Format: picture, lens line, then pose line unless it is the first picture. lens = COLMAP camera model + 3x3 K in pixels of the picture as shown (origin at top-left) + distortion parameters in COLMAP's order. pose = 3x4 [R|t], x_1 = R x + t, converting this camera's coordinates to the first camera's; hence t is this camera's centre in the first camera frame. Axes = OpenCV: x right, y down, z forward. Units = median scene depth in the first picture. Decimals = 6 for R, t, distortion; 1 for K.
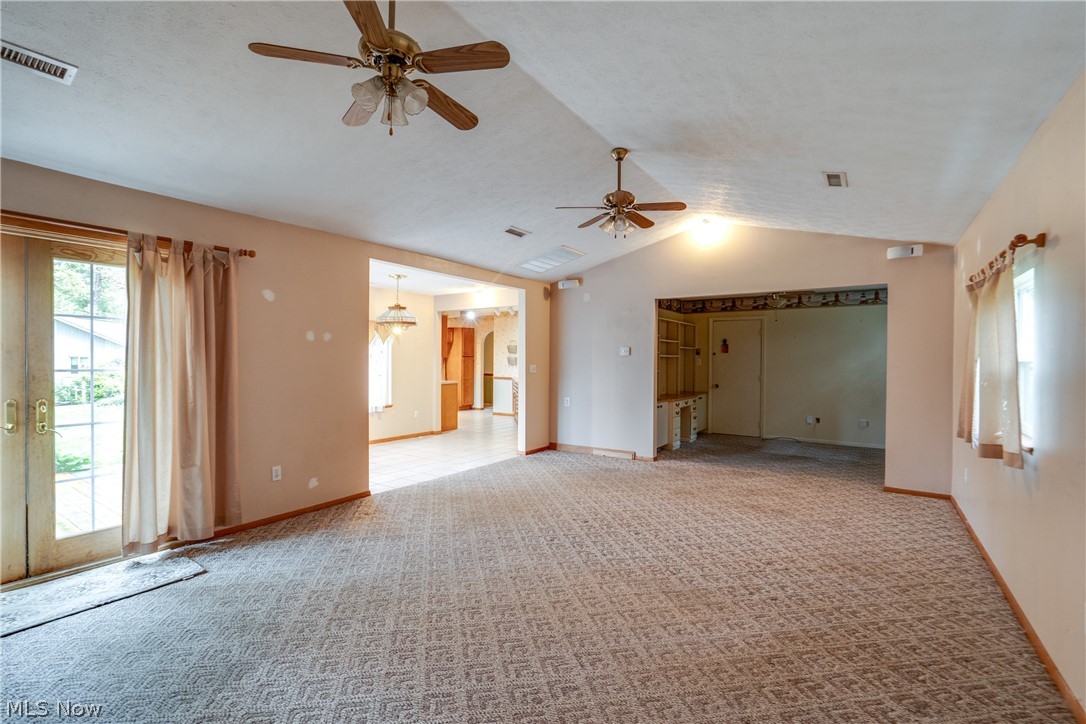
lens RADIAL K [[501.3, 0, 538.5], [0, 501.3, 363.2], [0, 0, 1]] dist [-0.012288, 0.004844]
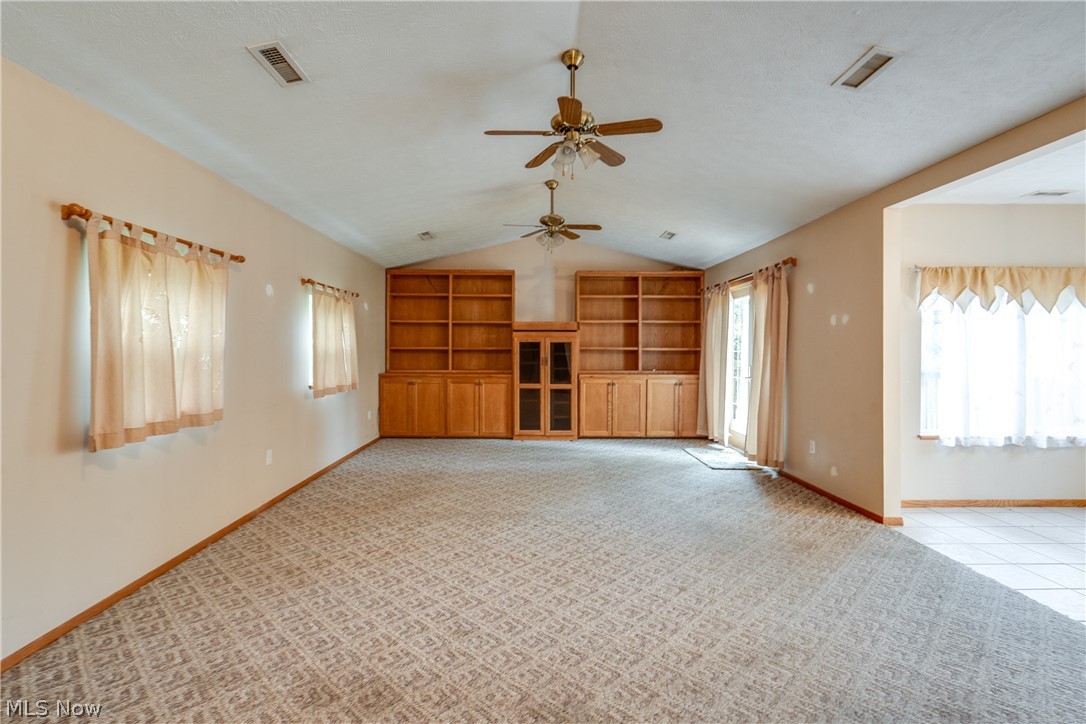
lens RADIAL K [[501.3, 0, 535.7], [0, 501.3, 362.5], [0, 0, 1]] dist [-0.012288, 0.004844]
pose [[-0.822167, 0.011025, -0.569140, 0.387497], [-0.006718, 0.999555, 0.029066, 0.002515], [0.569207, 0.027721, -0.821727, 0.983709]]
